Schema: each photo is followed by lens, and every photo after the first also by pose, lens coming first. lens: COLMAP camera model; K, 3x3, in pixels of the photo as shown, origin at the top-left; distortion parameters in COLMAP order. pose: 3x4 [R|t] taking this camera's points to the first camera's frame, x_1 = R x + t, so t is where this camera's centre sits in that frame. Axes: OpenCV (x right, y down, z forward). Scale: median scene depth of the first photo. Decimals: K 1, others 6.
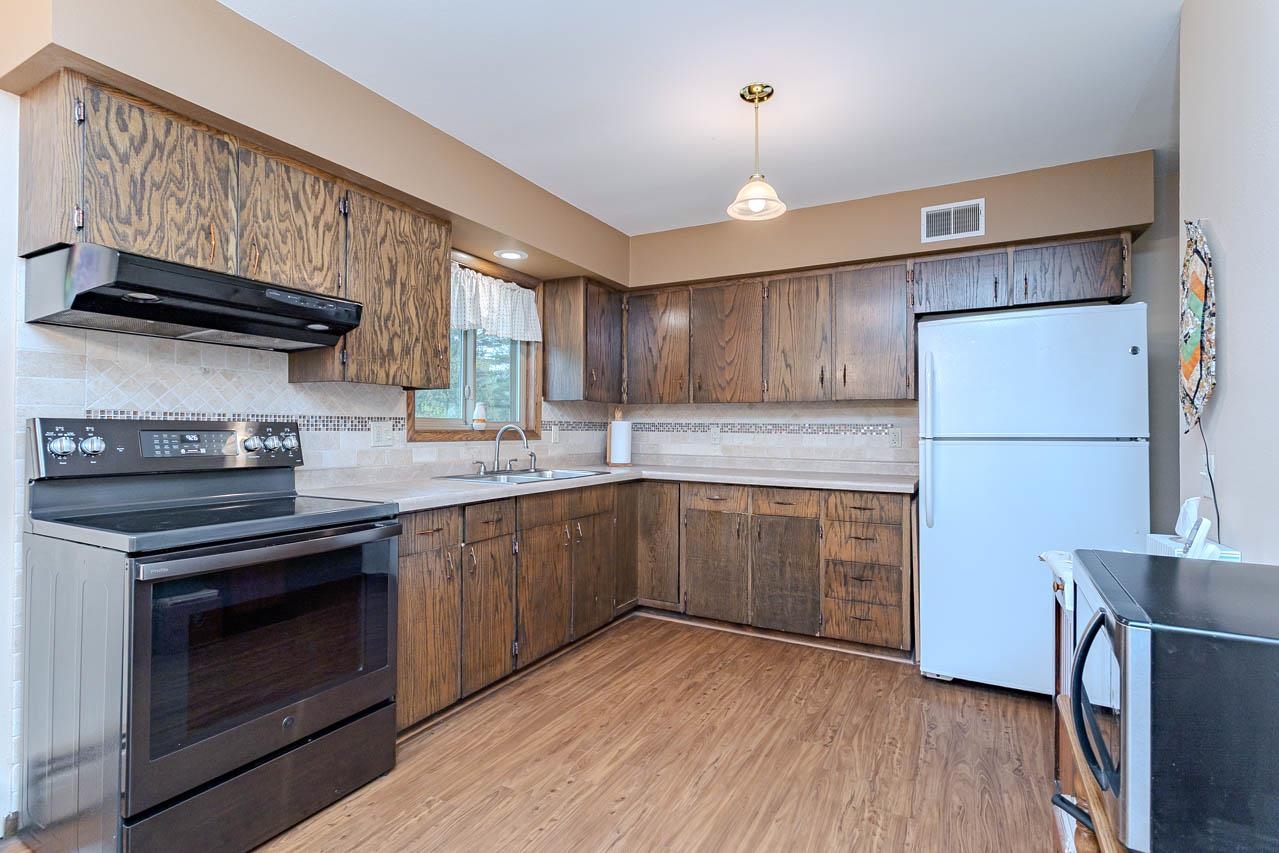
lens RADIAL K [[605.7, 0, 637.2], [0, 605.7, 425.9], [0, 0, 1]] dist [-0.001252, 0.002125]
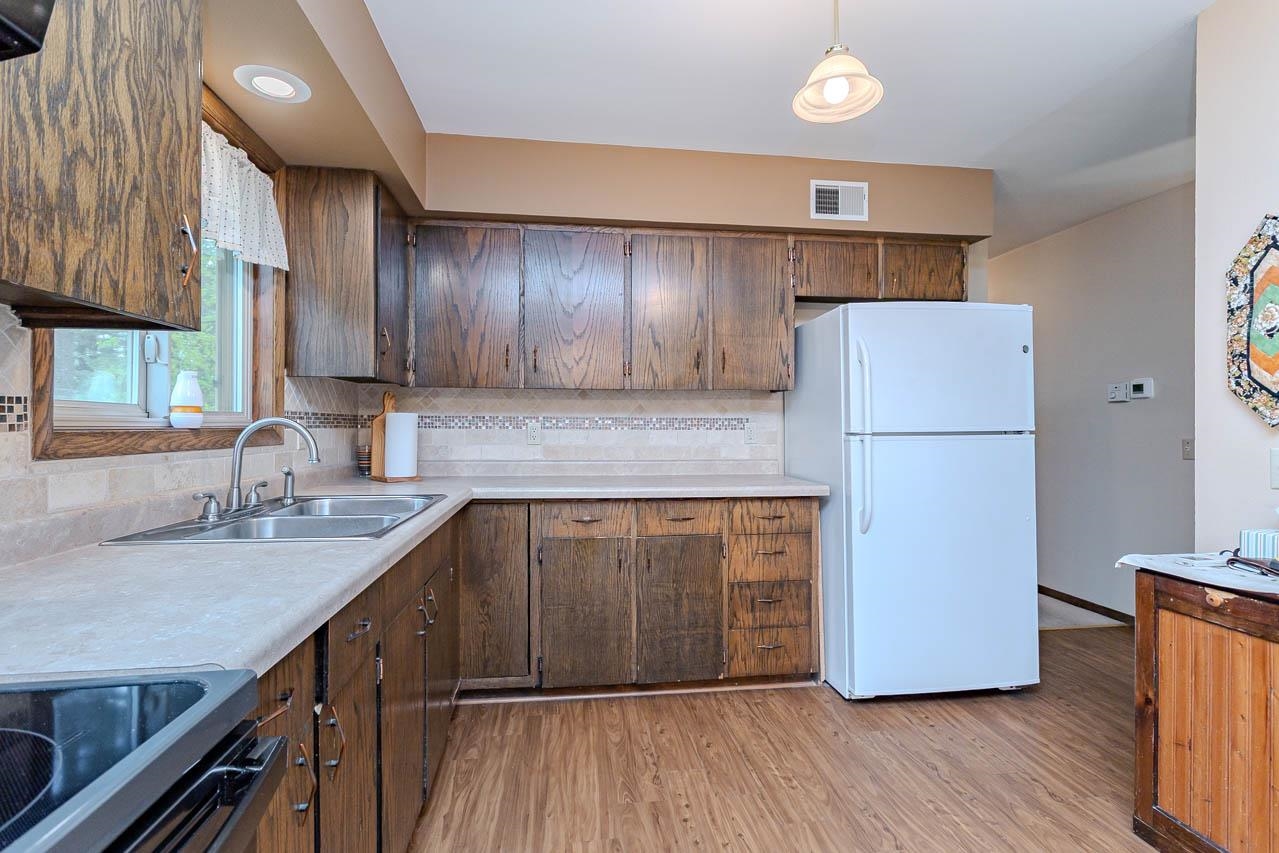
lens RADIAL K [[605.7, 0, 640.7], [0, 605.7, 426.2], [0, 0, 1]] dist [-0.001252, 0.002125]
pose [[0.805687, -0.005138, 0.592320, -0.282285], [0.000114, 0.999964, 0.008519, 0.001212], [-0.592342, -0.006796, 0.805658, 0.432228]]
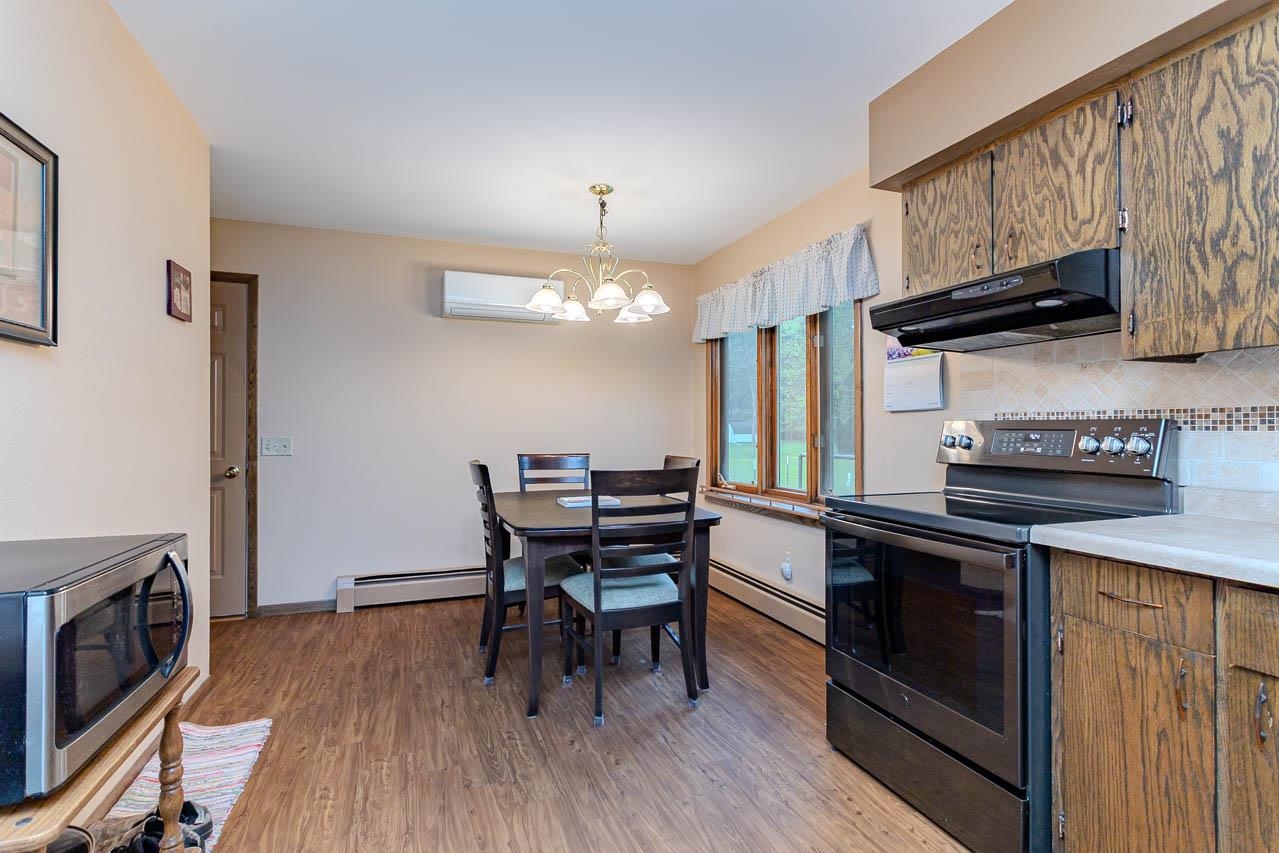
lens RADIAL K [[605.7, 0, 643.3], [0, 605.7, 425.3], [0, 0, 1]] dist [-0.001252, 0.002125]
pose [[-0.646539, -0.008363, -0.762835, 0.310097], [0.001966, 0.999918, -0.012629, 0.007690], [0.762878, -0.009665, -0.646470, 0.762620]]
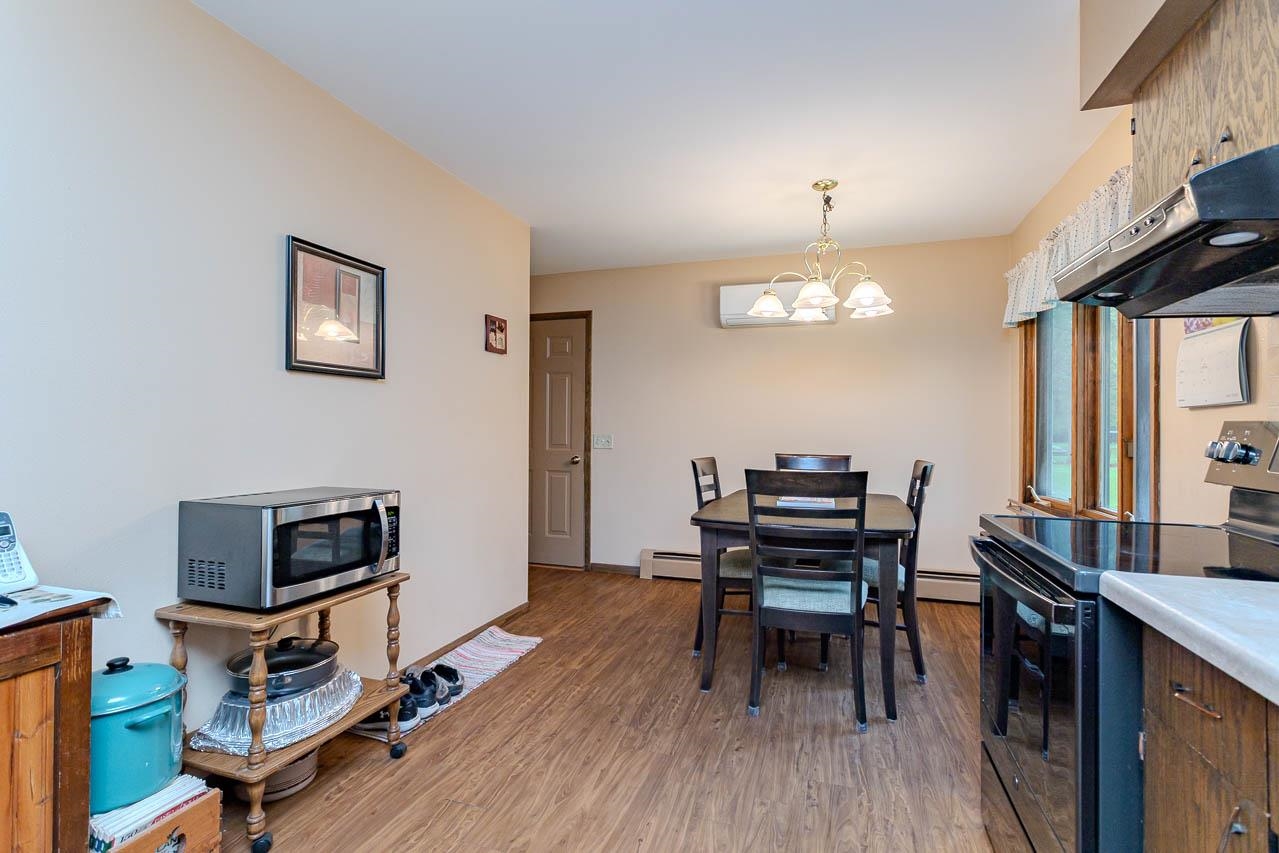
lens RADIAL K [[605.7, 0, 642.3], [0, 605.7, 425.1], [0, 0, 1]] dist [-0.001252, 0.002125]
pose [[-0.982271, -0.012542, -0.187048, 0.052838], [-0.010596, 0.999879, -0.011400, 0.007666], [0.187168, -0.009215, -0.982285, 0.977421]]
